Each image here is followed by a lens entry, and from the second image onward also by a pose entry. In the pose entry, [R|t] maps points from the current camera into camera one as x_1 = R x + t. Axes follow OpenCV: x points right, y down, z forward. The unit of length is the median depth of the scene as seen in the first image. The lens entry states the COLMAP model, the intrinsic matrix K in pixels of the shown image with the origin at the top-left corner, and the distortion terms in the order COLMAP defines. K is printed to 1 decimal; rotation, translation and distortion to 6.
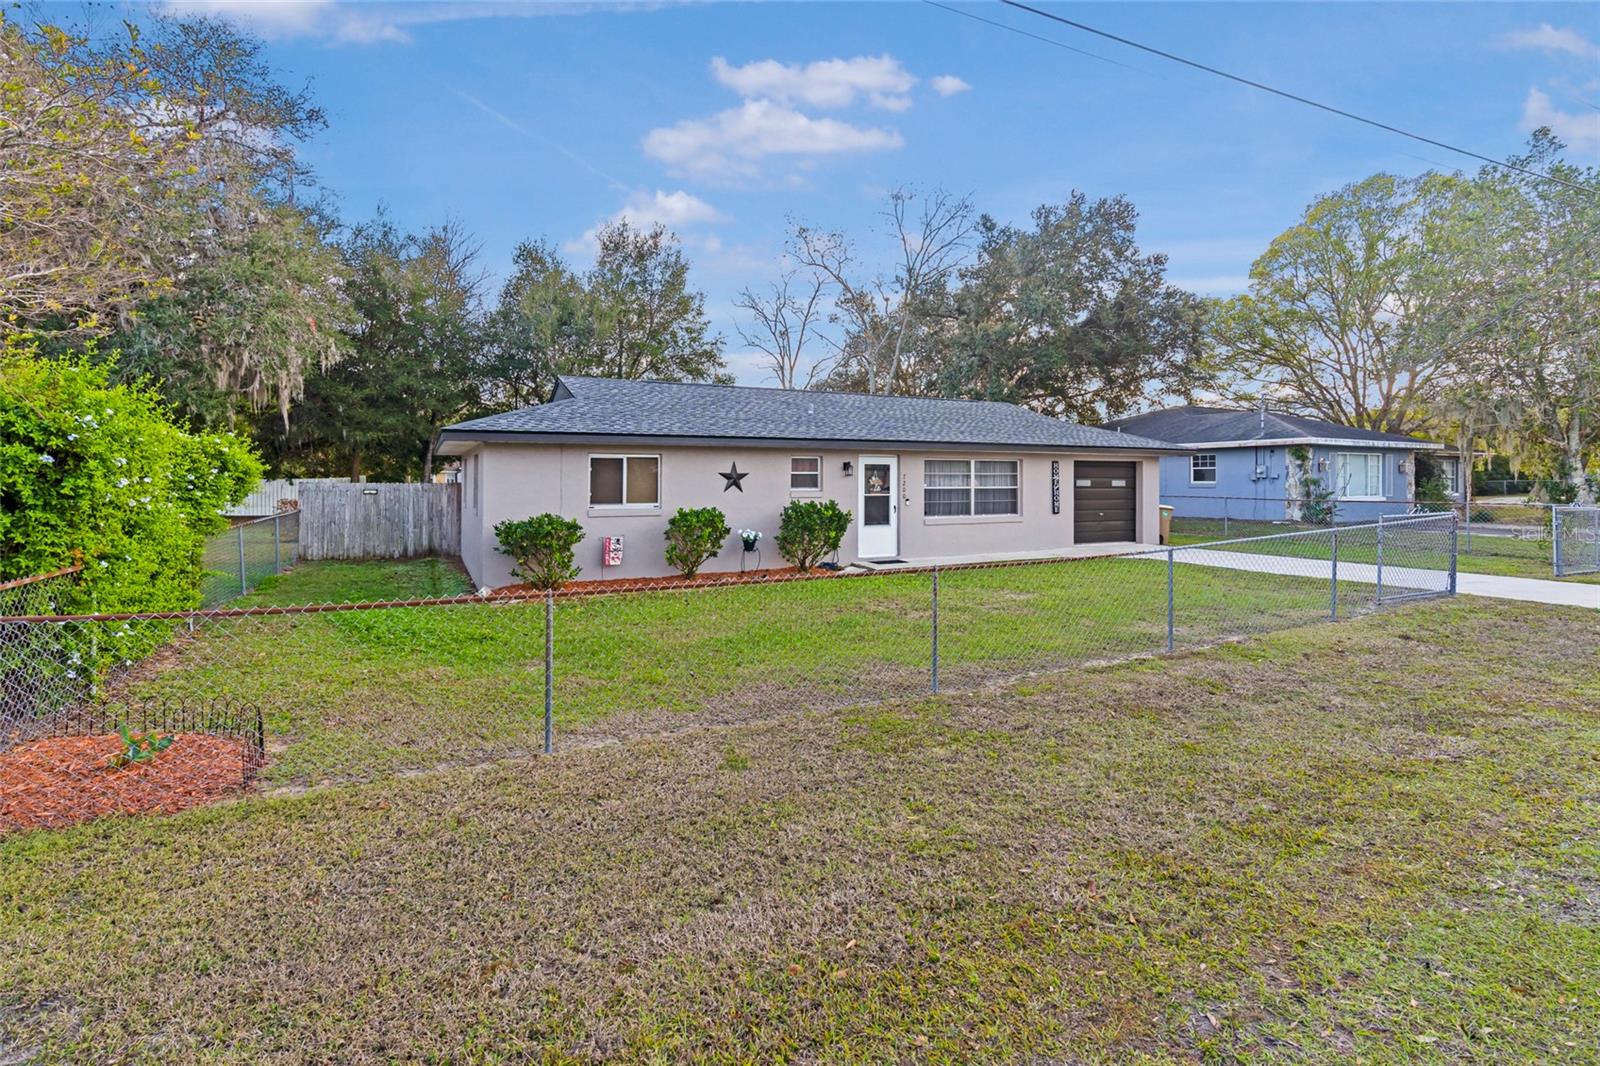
lens RADIAL K [[739.3, 0, 840.8], [0, 739.3, 465.6], [0, 0, 1]] dist [-0.007345, 0.003814]
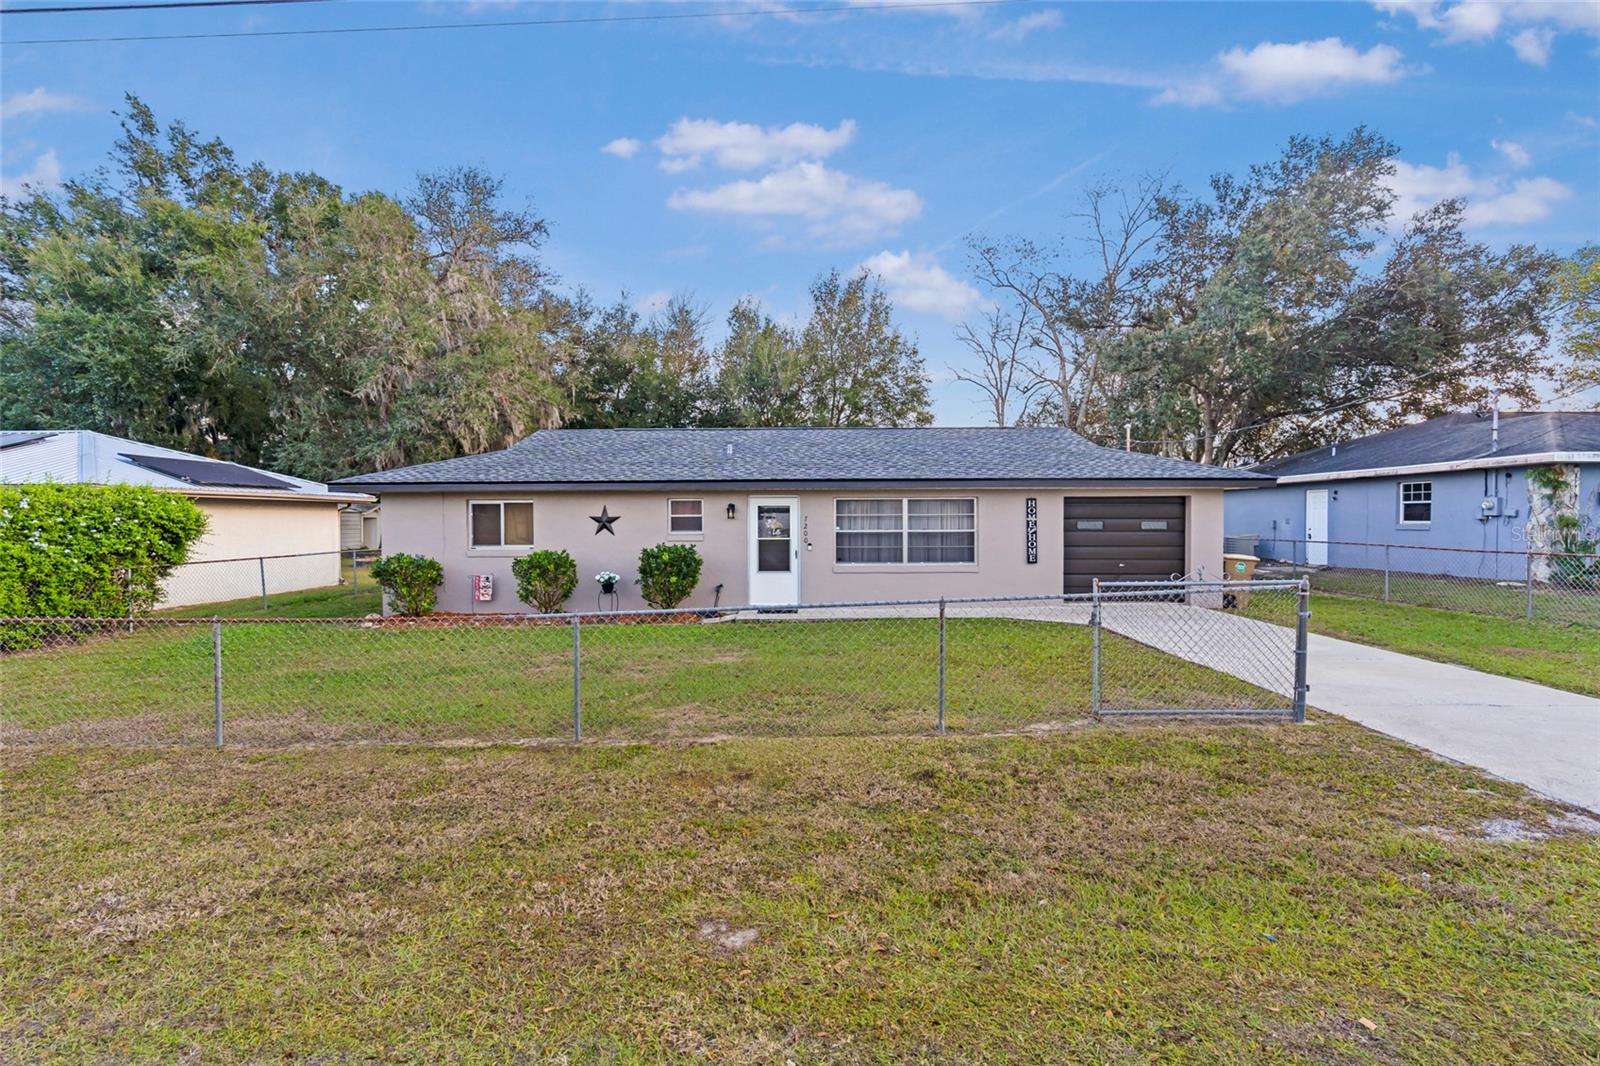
lens RADIAL K [[739.3, 0, 796.6], [0, 739.3, 536.1], [0, 0, 1]] dist [-0.007345, 0.003814]
pose [[0.880920, 0.005169, -0.473237, 0.488373], [0.013771, 0.999237, 0.036547, 0.002849], [0.473065, -0.038712, 0.880177, 0.190500]]
